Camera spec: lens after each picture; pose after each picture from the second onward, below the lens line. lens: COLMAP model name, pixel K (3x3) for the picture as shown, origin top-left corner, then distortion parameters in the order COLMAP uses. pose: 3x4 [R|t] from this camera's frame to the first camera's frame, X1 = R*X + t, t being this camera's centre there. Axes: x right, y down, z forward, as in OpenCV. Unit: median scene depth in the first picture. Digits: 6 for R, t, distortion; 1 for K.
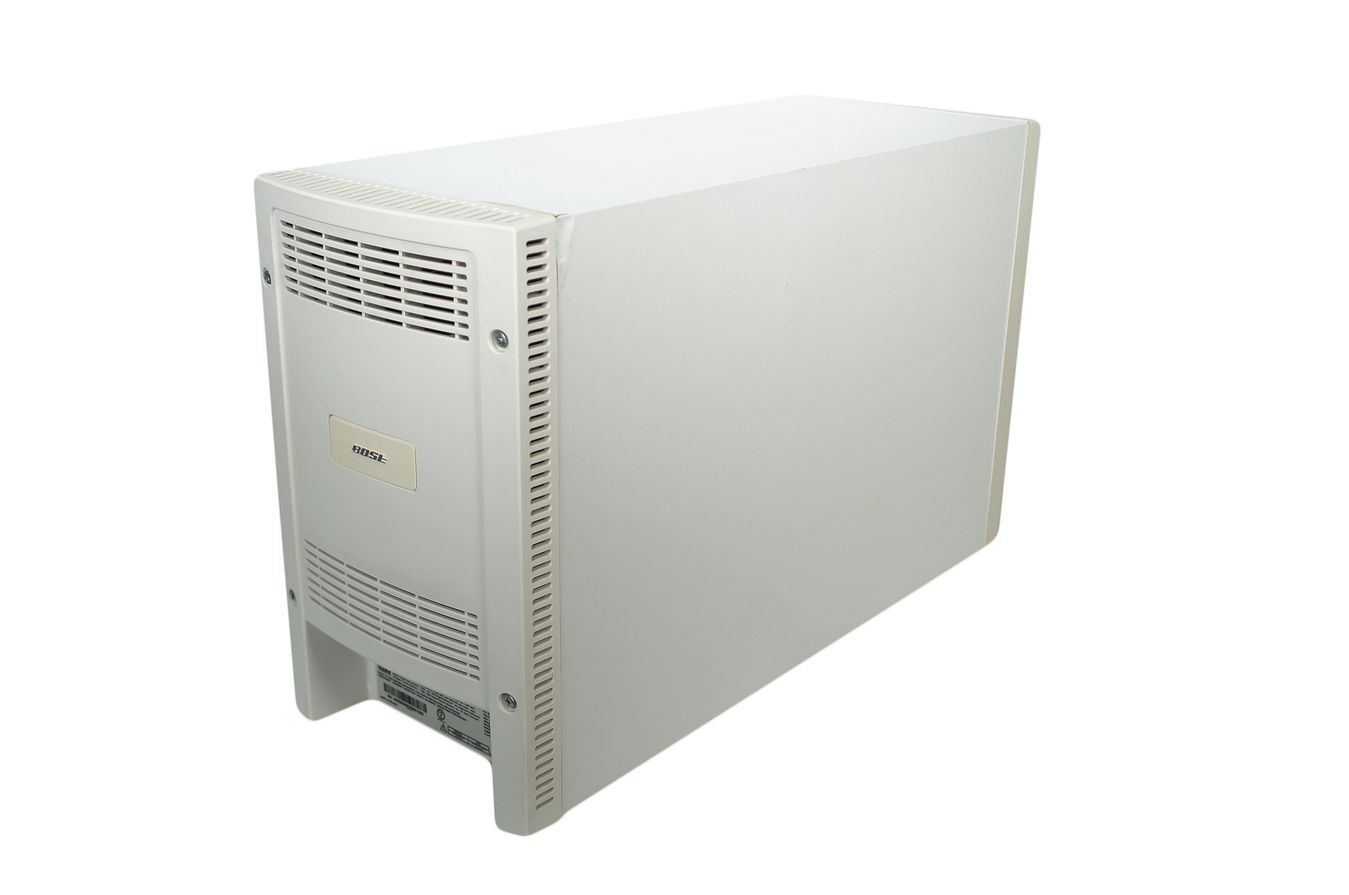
lens RADIAL K [[1510.7, 0, 676.5], [0, 1510.7, 448.2], [0, 0, 1]] dist [0.004851, 0.000000]
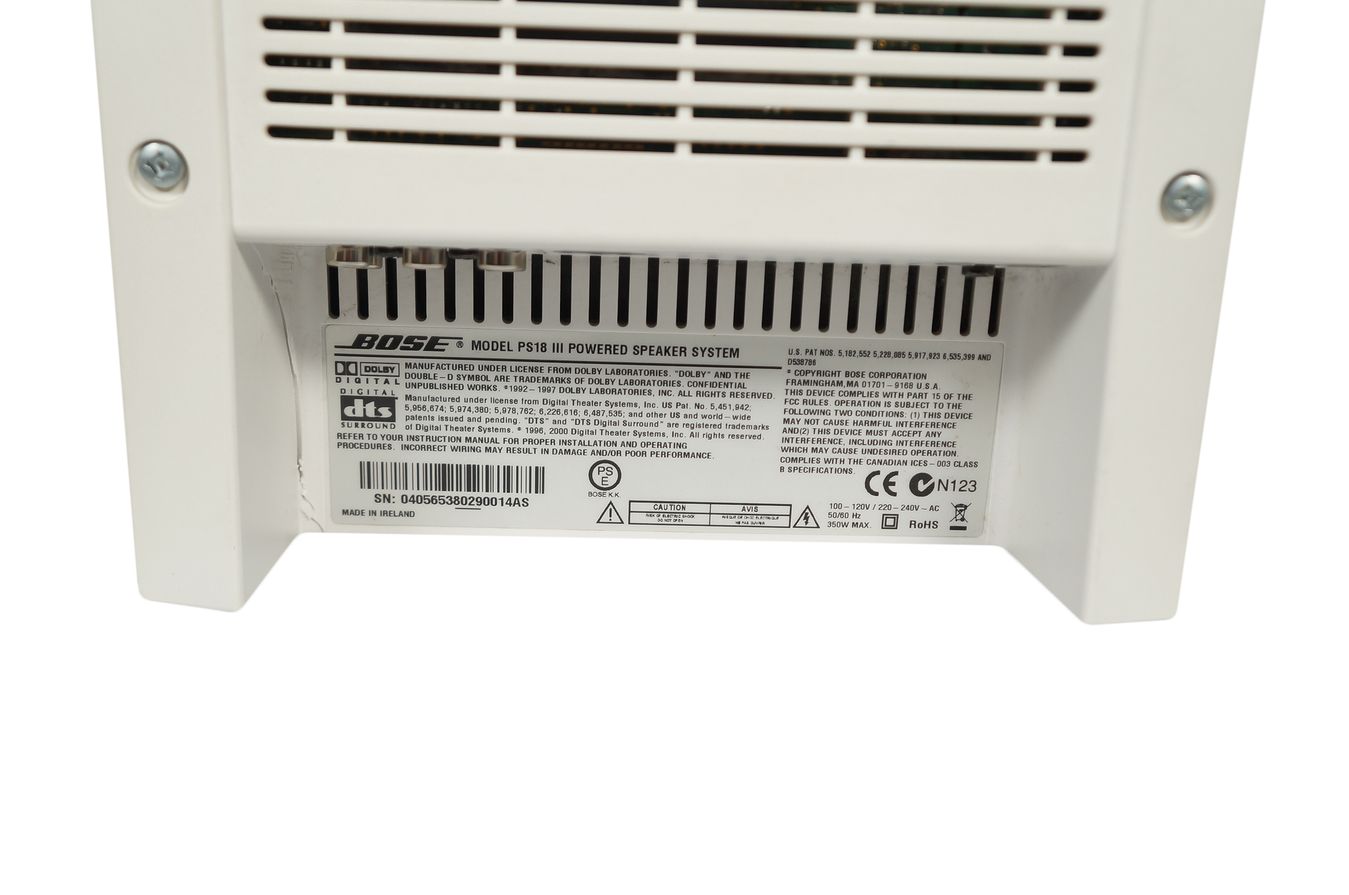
lens RADIAL K [[1510.7, 0, 678.5], [0, 1510.7, 447.6], [0, 0, 1]] dist [0.004851, 0.000000]
pose [[0.743073, -0.169510, 0.647386, -0.415258], [0.214875, 0.976599, 0.009076, 0.187283], [-0.633775, 0.132364, 0.762108, 0.781568]]
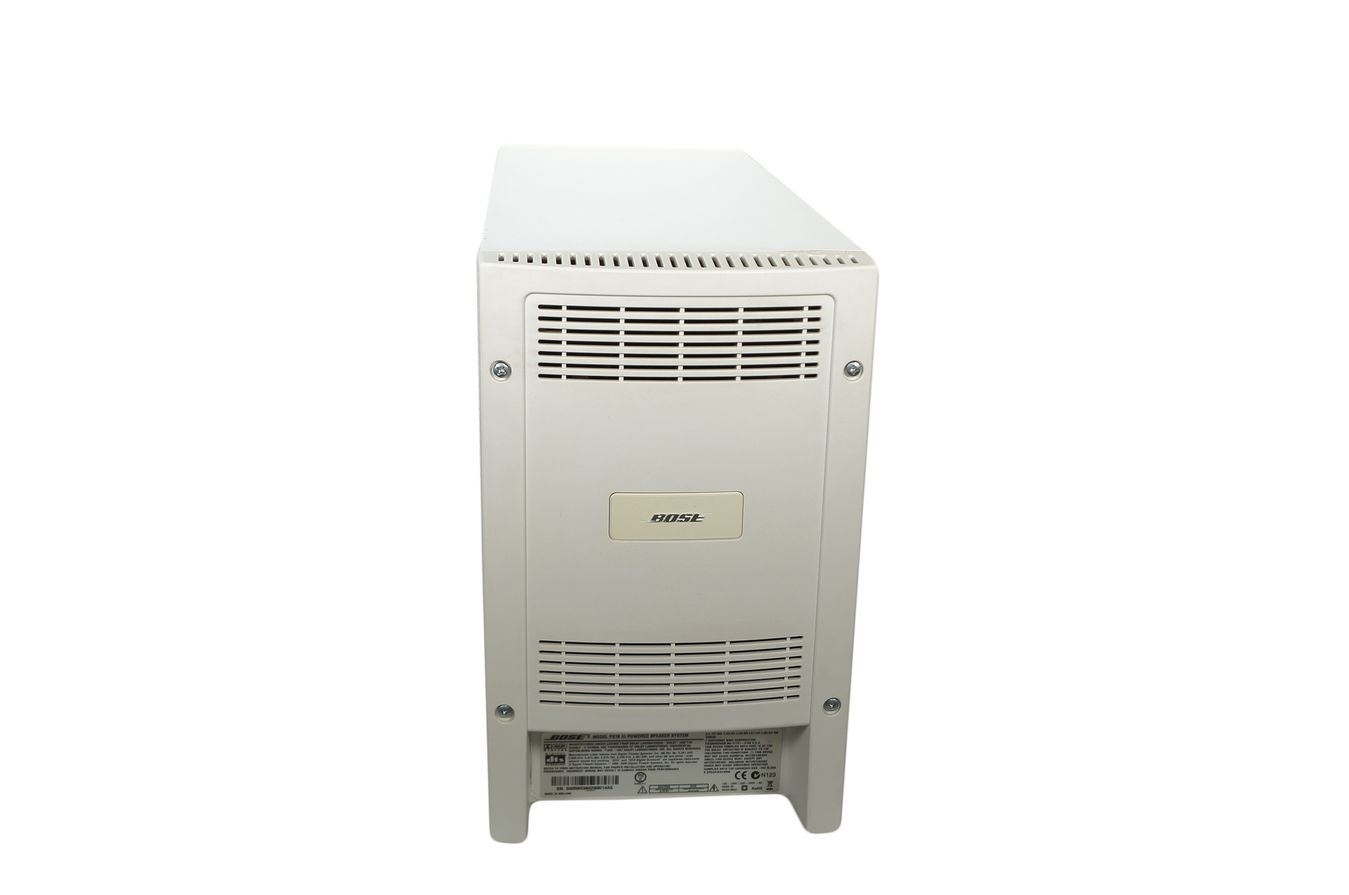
lens RADIAL K [[1510.7, 0, 673.0], [0, 1510.7, 449.0], [0, 0, 1]] dist [0.004851, 0.000000]
pose [[0.705880, -0.215715, 0.674686, -0.847159], [0.239231, 0.969134, 0.059567, -0.098390], [-0.666710, 0.119358, 0.735698, 0.244496]]
